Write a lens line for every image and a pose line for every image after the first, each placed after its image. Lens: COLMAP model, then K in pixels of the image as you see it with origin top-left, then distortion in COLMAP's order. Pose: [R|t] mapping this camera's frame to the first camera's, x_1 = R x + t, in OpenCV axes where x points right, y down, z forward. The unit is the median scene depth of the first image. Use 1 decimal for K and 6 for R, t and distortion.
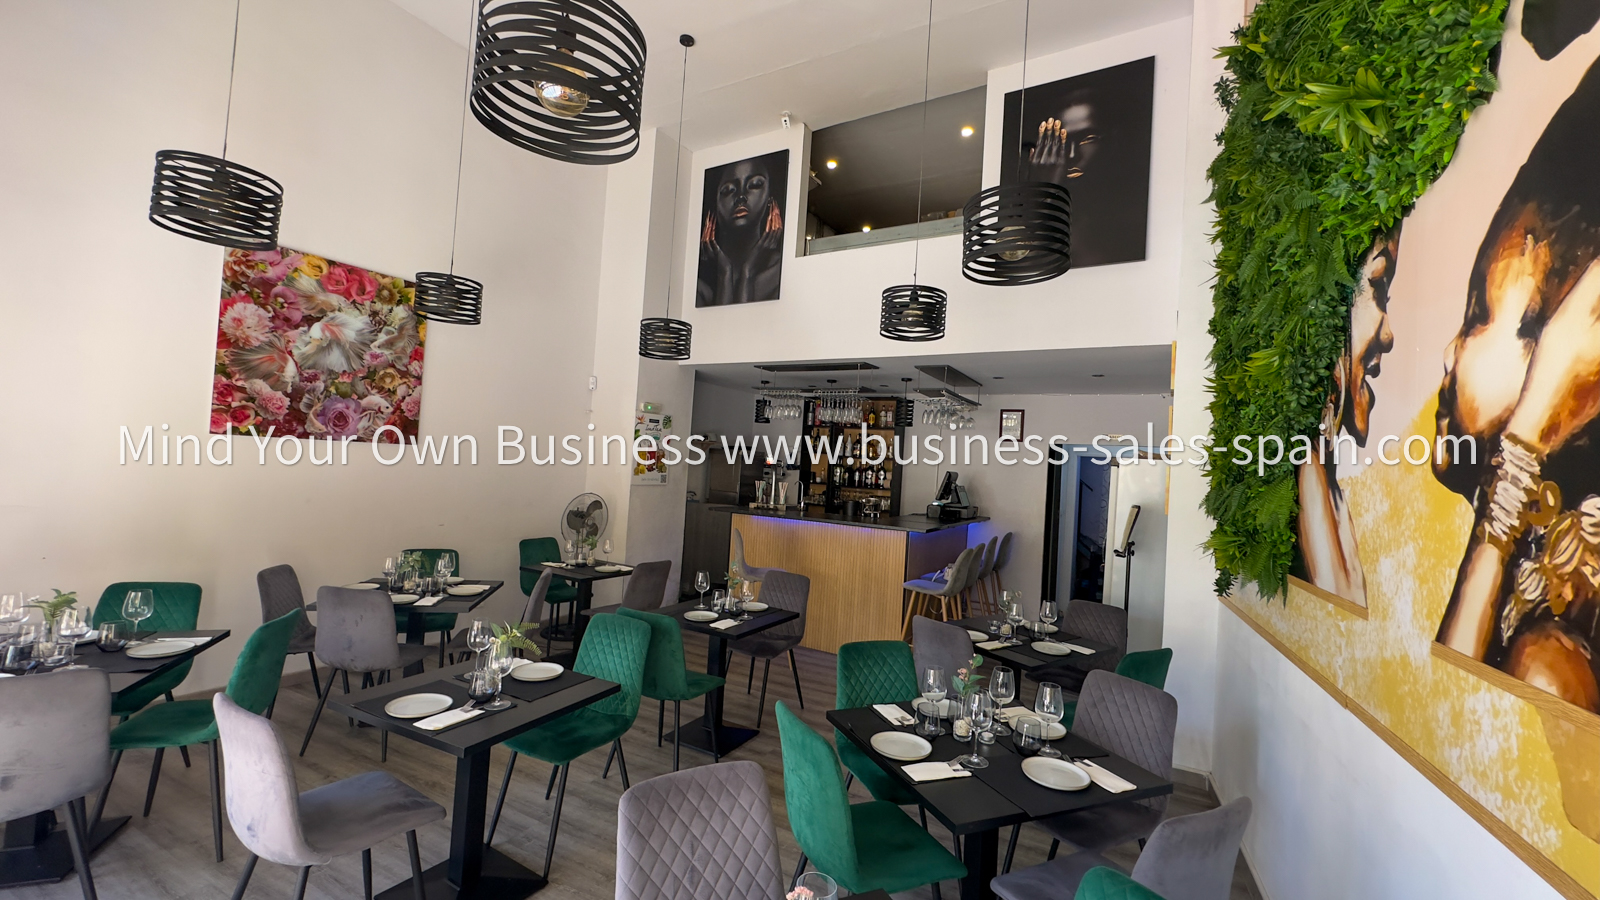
lens RADIAL K [[634.5, 0, 789.9], [0, 634.5, 450.6], [0, 0, 1]] dist [0.001235, 0.000586]
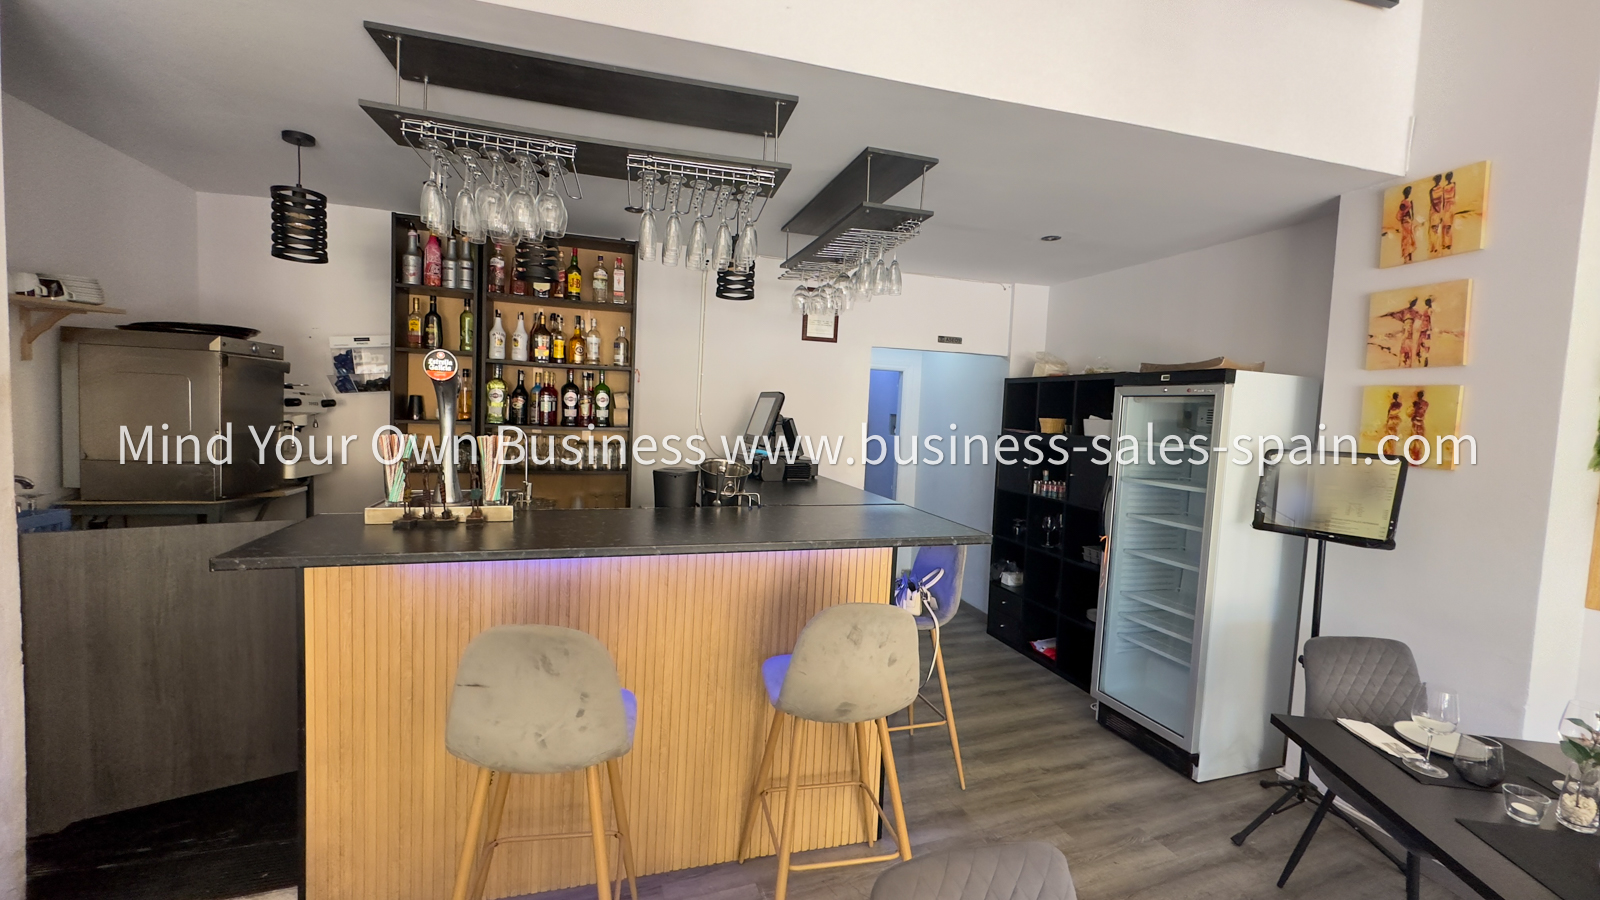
lens RADIAL K [[634.5, 0, 797.0], [0, 634.5, 447.3], [0, 0, 1]] dist [0.001235, 0.000586]
pose [[0.674945, -0.090441, 0.732304, -0.200387], [-0.011922, 0.990993, 0.133378, 0.011636], [-0.737772, -0.098754, 0.667788, 0.918171]]
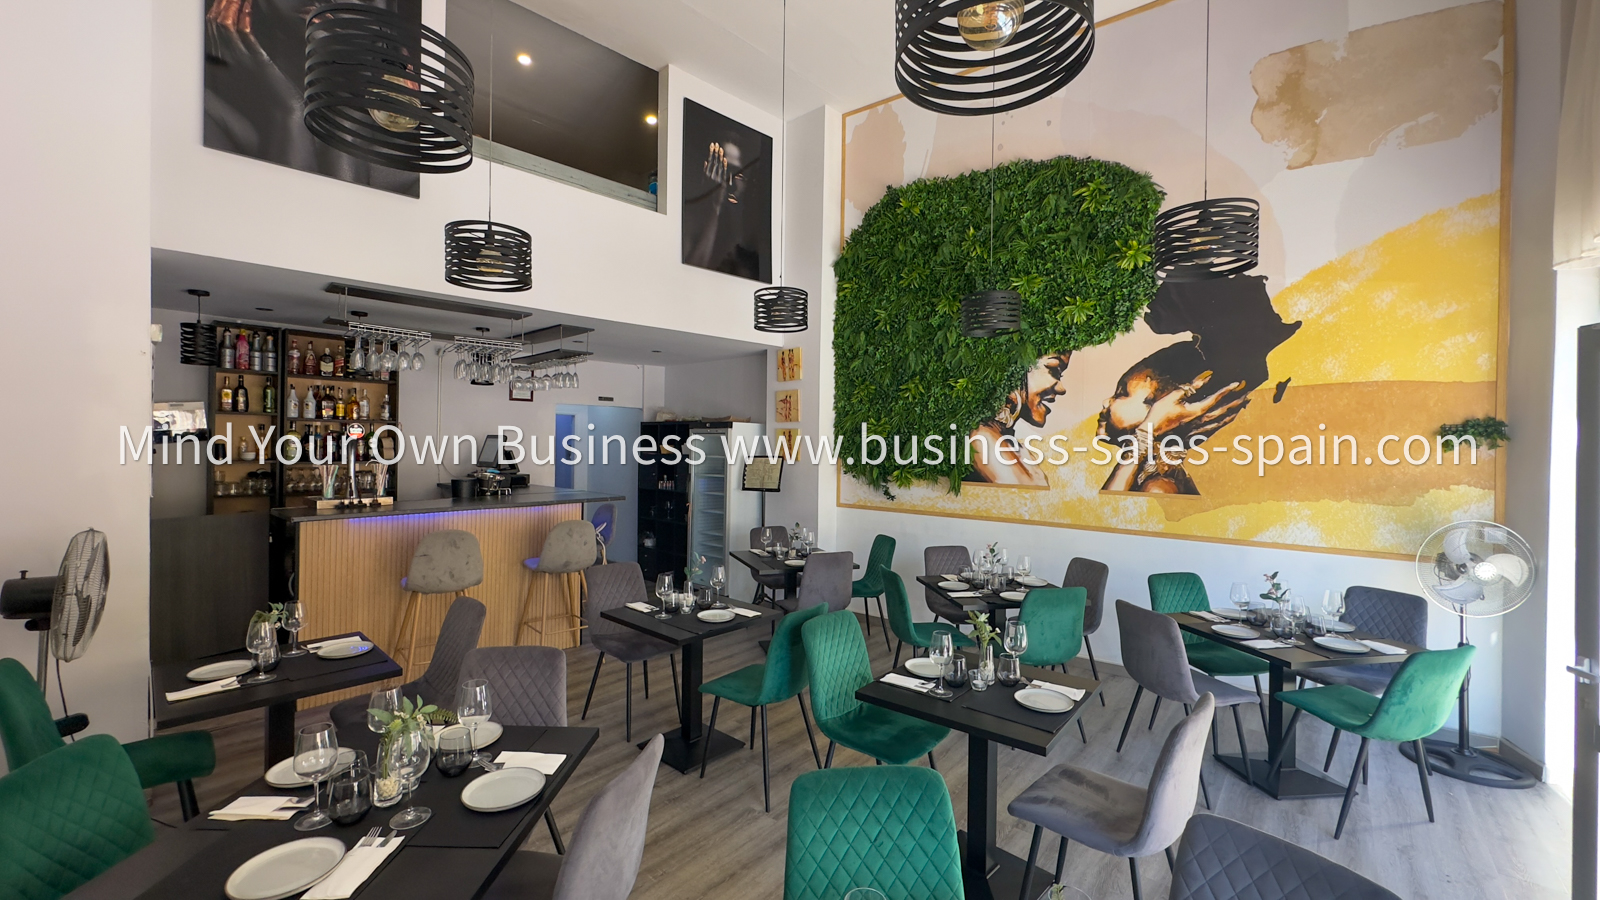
lens RADIAL K [[634.5, 0, 798.2], [0, 634.5, 445.7], [0, 0, 1]] dist [0.001235, 0.000586]
pose [[0.220961, -0.072975, 0.972549, -0.791950], [-0.021960, 0.996572, 0.079767, -0.048660], [-0.975035, -0.038983, 0.218601, 0.572601]]
